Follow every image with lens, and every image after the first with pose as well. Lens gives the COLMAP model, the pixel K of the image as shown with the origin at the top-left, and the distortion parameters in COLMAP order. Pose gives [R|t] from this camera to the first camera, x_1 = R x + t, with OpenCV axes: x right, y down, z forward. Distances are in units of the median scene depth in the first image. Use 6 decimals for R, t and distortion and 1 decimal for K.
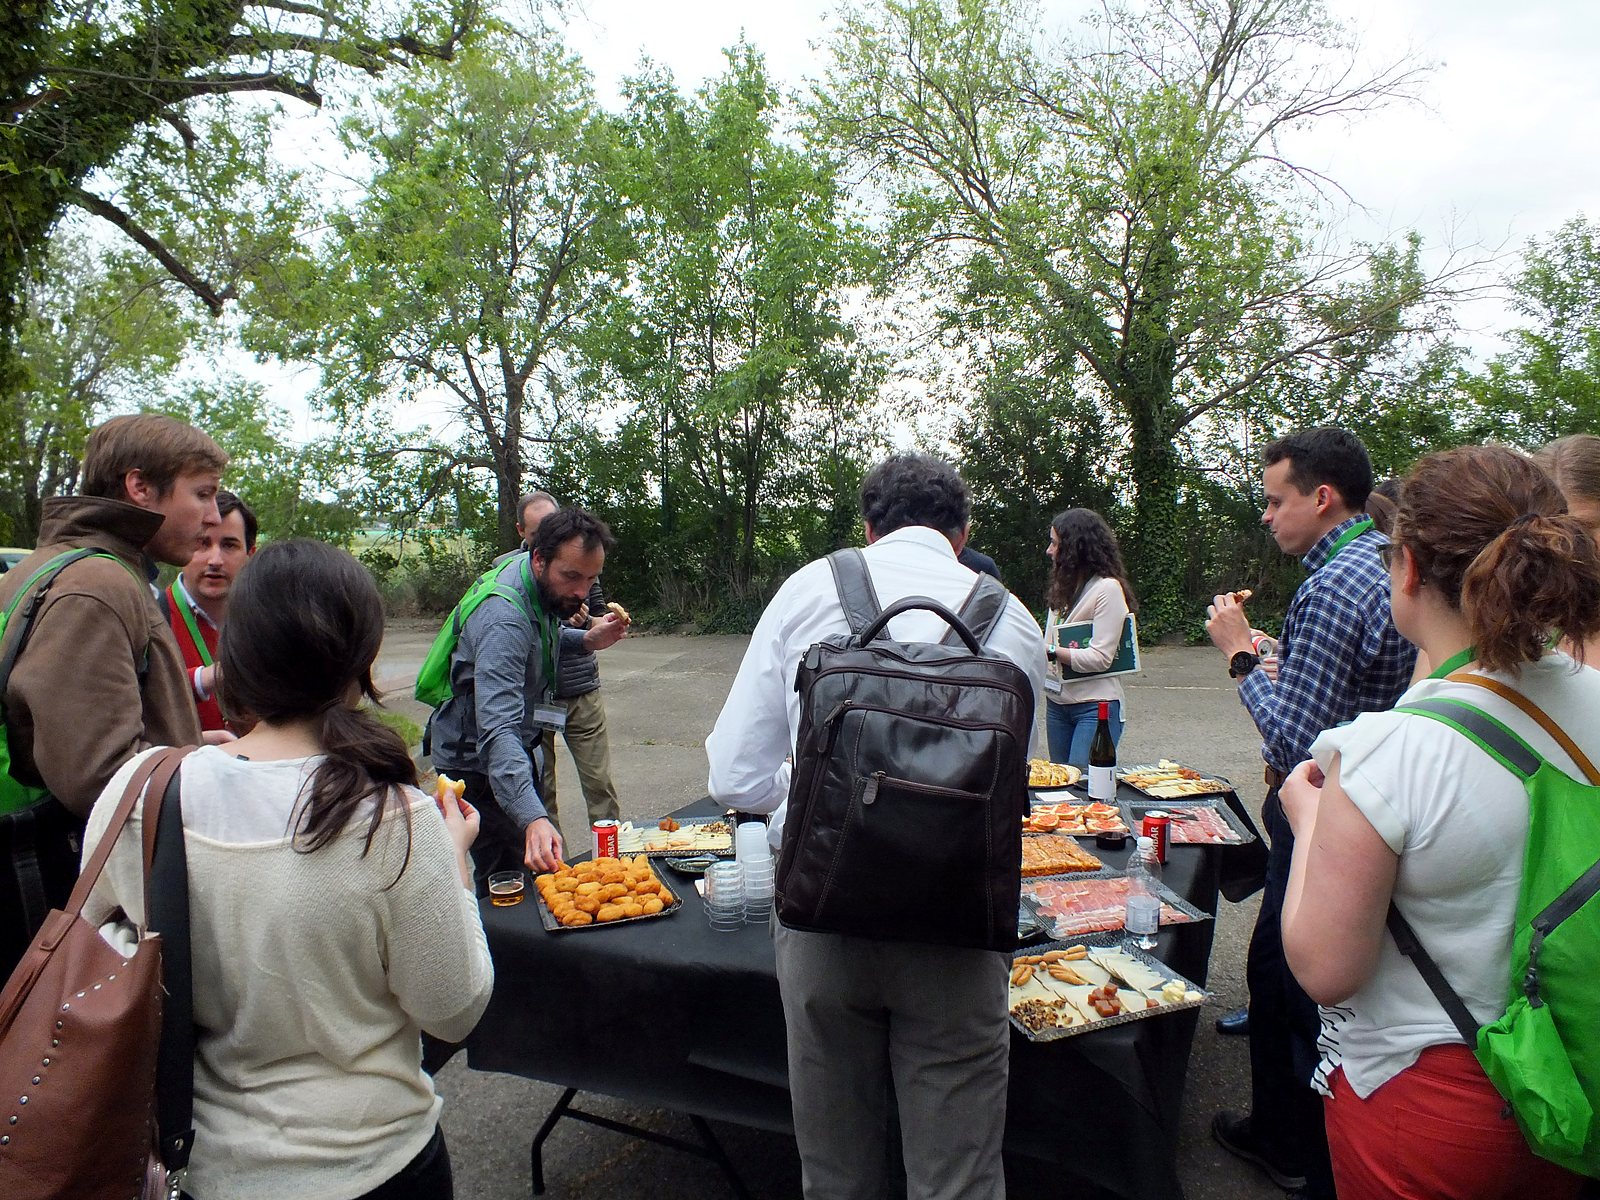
lens RADIAL K [[1075.2, 0, 800.0], [0, 1075.2, 600.0], [0, 0, 1]] dist [-0.087692, 0.000711]
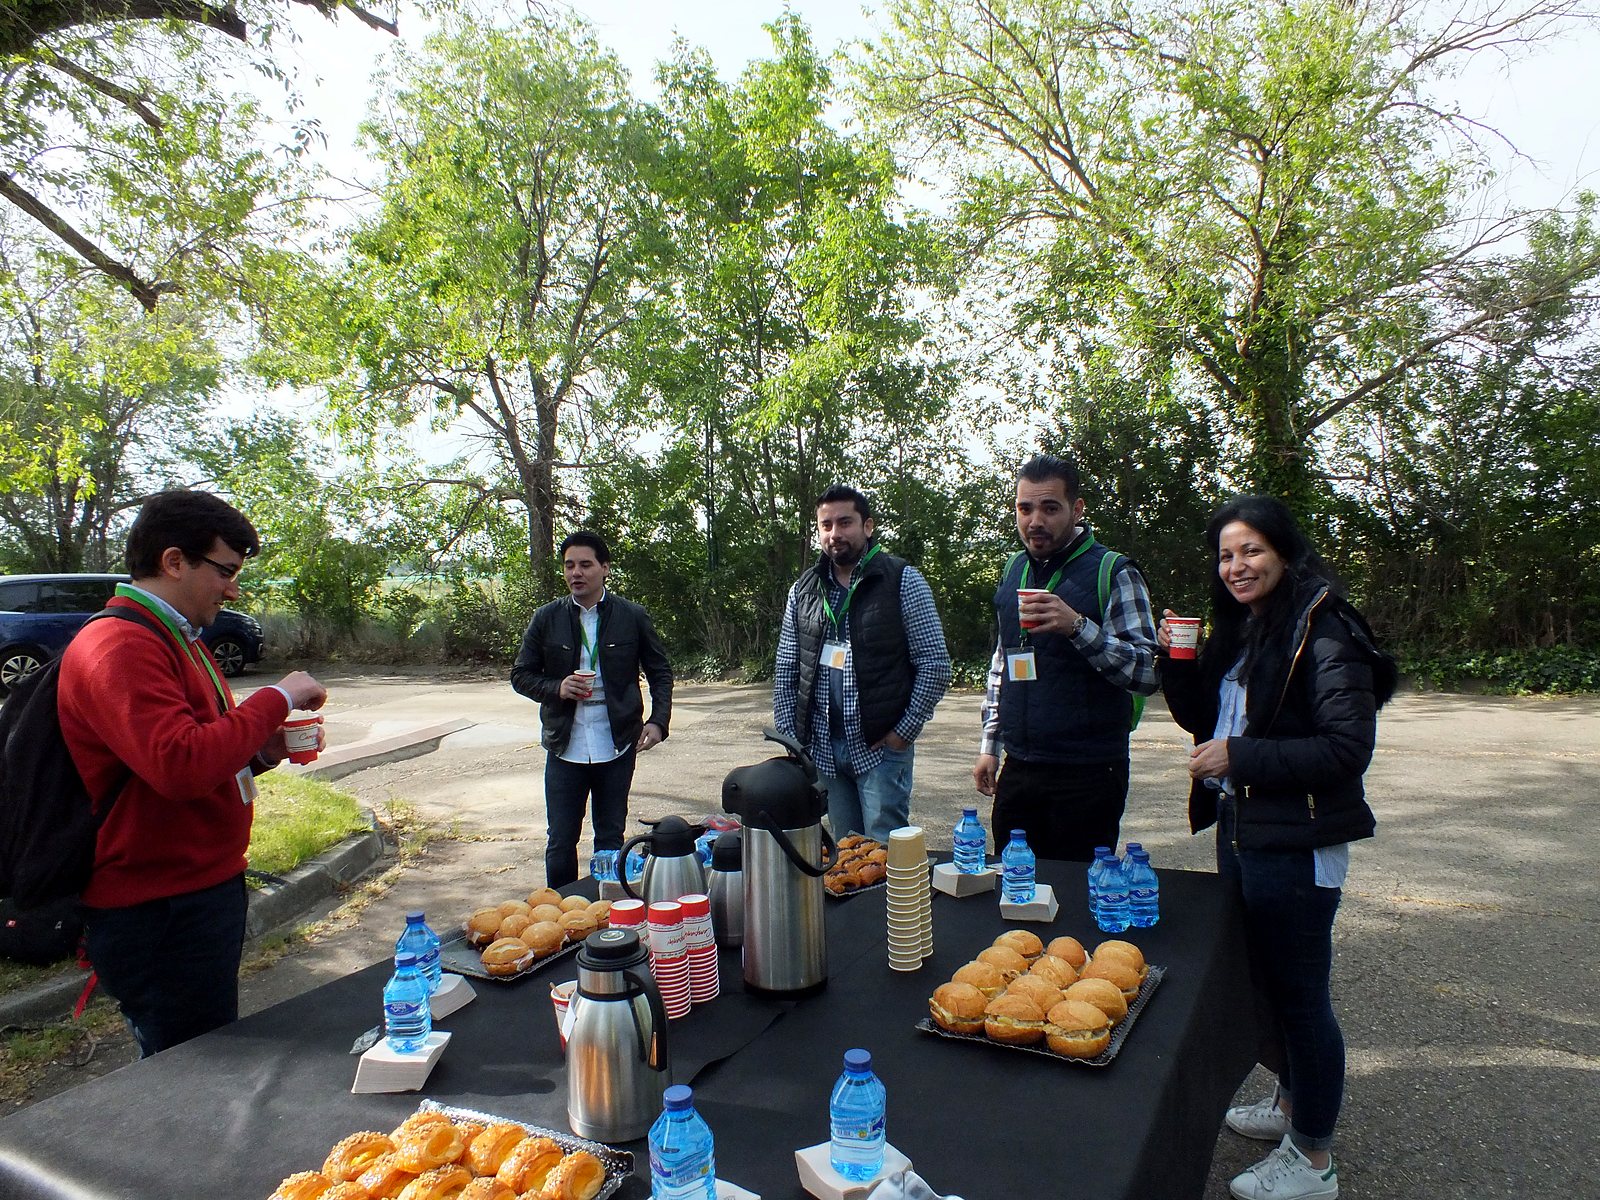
lens RADIAL K [[1075.2, 0, 800.0], [0, 1075.2, 600.0], [0, 0, 1]] dist [-0.087692, 0.000711]
pose [[0.997635, -0.013903, -0.067321, 0.008033], [0.011436, 0.999254, -0.036896, -0.002015], [0.067783, 0.036039, 0.997049, 0.126331]]
